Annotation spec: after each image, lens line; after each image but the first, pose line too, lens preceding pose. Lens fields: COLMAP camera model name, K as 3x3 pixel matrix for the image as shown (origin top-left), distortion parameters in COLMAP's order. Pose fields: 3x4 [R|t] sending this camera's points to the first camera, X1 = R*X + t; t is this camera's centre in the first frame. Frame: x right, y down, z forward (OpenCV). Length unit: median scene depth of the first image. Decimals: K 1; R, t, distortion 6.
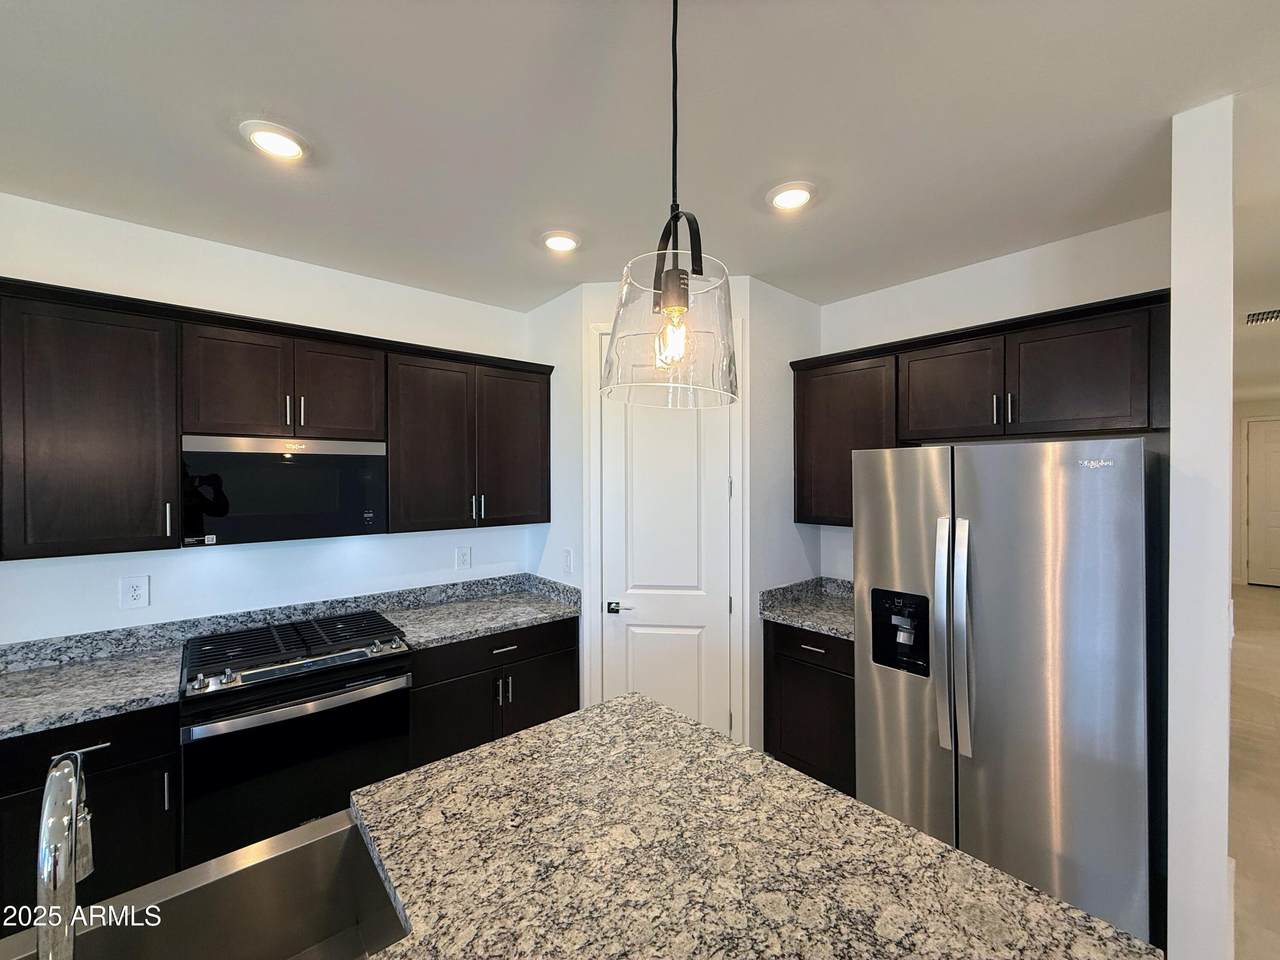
lens RADIAL K [[510.9, 0, 633.2], [0, 510.9, 476.6], [0, 0, 1]] dist [-0.001694, 0.000058]
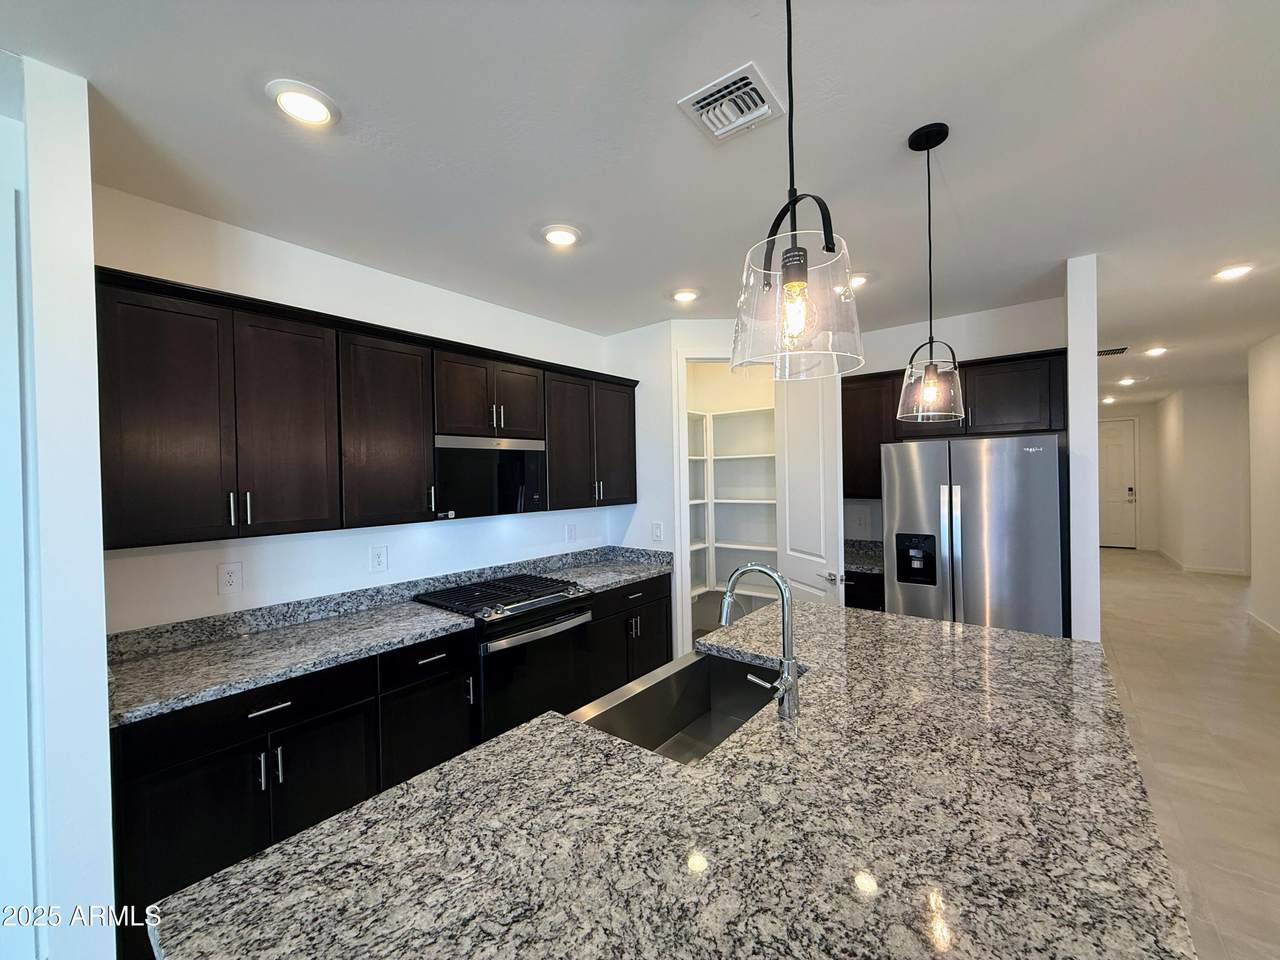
lens RADIAL K [[510.9, 0, 632.7], [0, 510.9, 477.1], [0, 0, 1]] dist [-0.001694, 0.000058]
pose [[0.983307, -0.018042, 0.181058, -0.578688], [0.018153, 0.999835, 0.001044, 0.032393], [-0.181046, 0.002260, 0.983472, -0.362062]]
